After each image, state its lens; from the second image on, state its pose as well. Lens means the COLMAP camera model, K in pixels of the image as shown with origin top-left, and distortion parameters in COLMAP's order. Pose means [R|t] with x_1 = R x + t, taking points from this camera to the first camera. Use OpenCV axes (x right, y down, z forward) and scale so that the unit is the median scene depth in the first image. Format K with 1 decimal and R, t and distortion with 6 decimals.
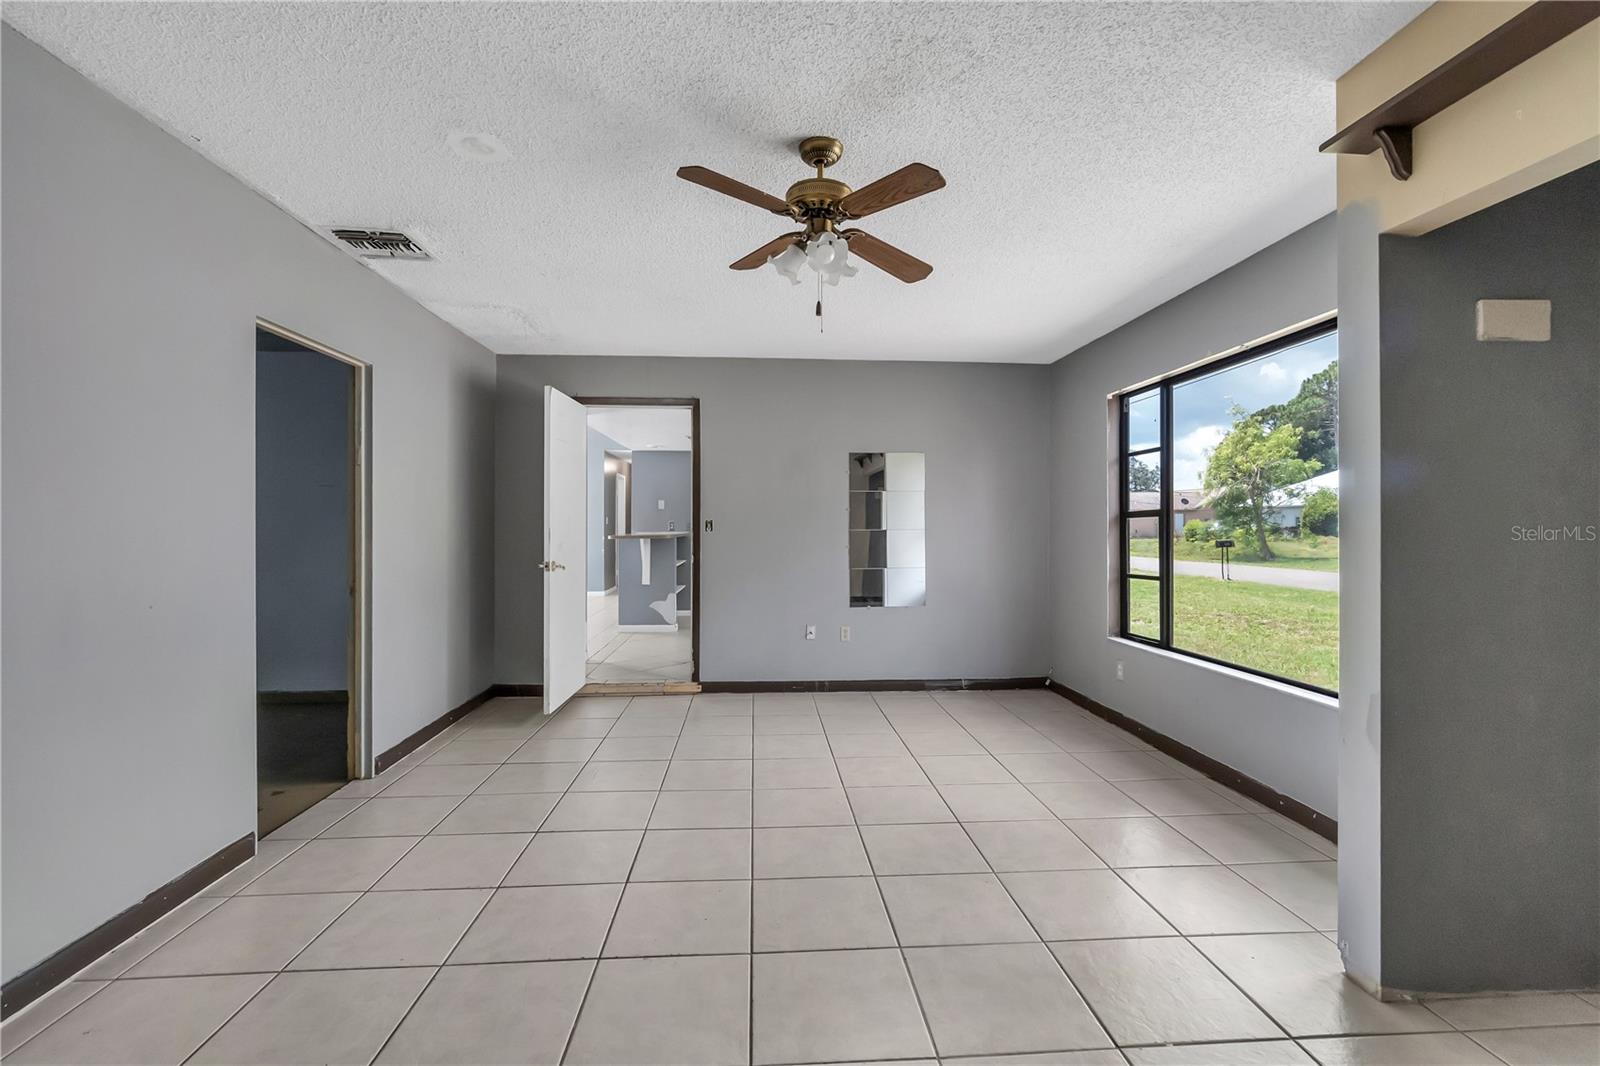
lens RADIAL K [[698.3, 0, 794.4], [0, 698.3, 540.4], [0, 0, 1]] dist [-0.002573, 0.000103]
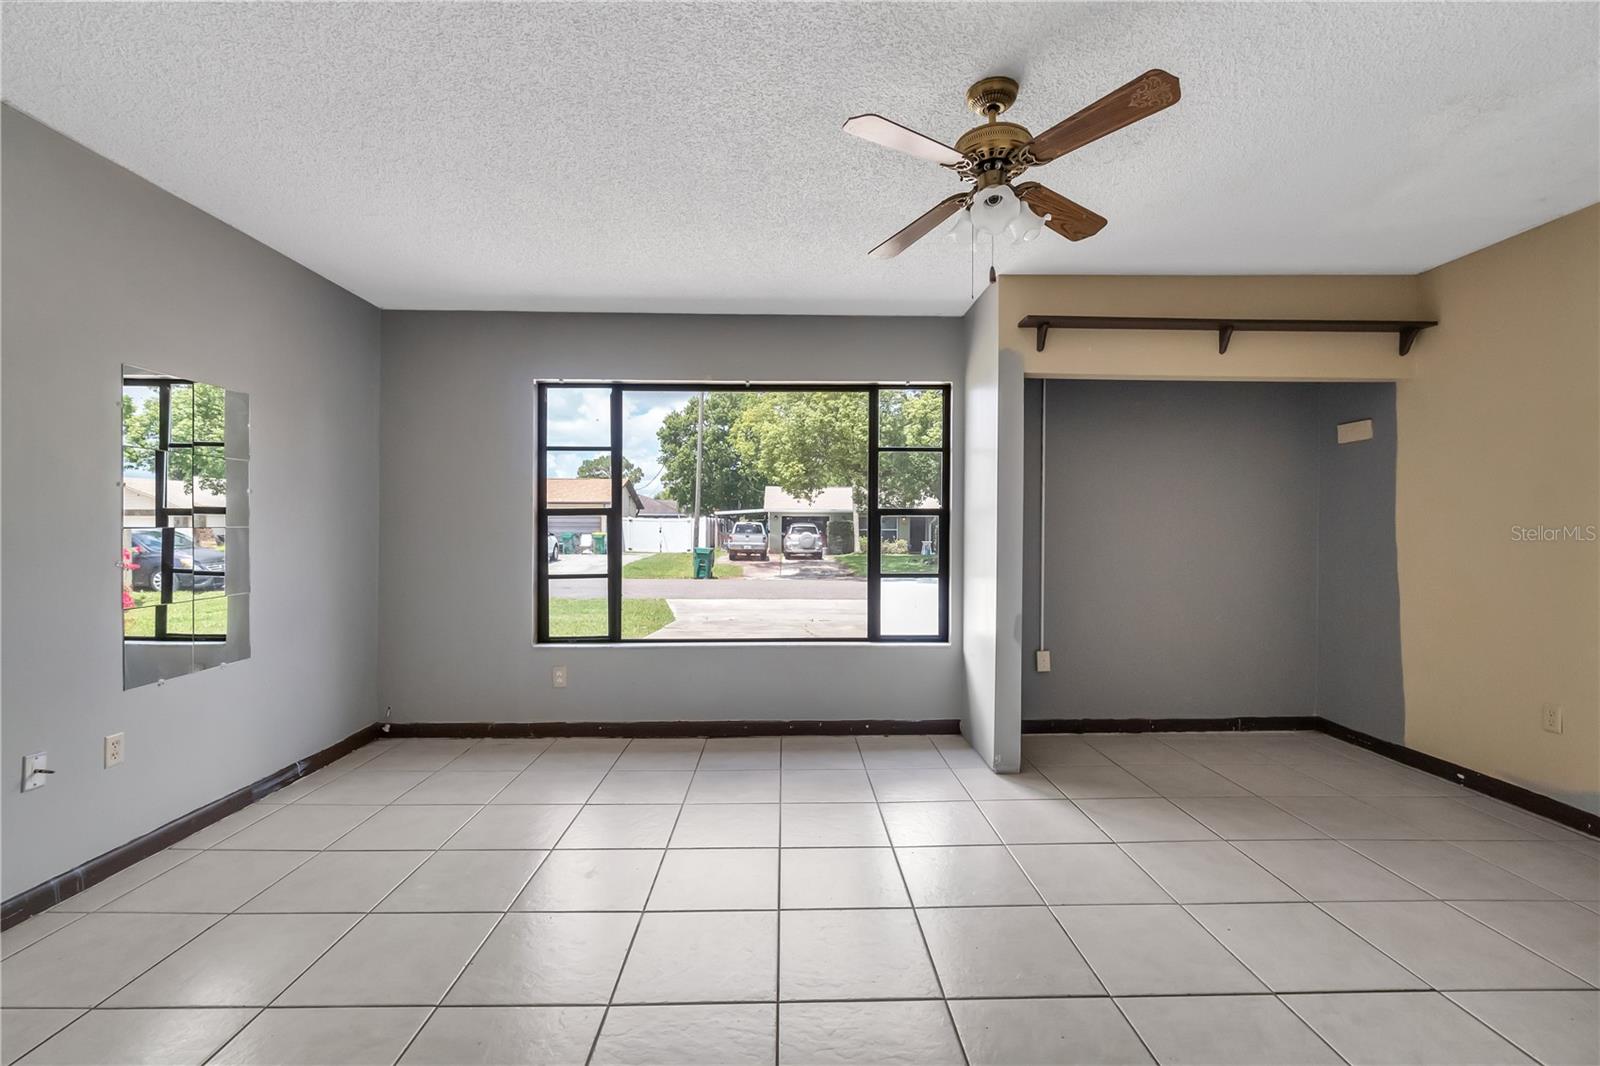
lens RADIAL K [[698.3, 0, 794.4], [0, 698.3, 540.4], [0, 0, 1]] dist [-0.002573, 0.000103]
pose [[0.044178, -0.019248, 0.998838, -0.479733], [0.013679, 0.999732, 0.018660, -0.011693], [-0.998930, 0.012839, 0.044429, 0.670747]]
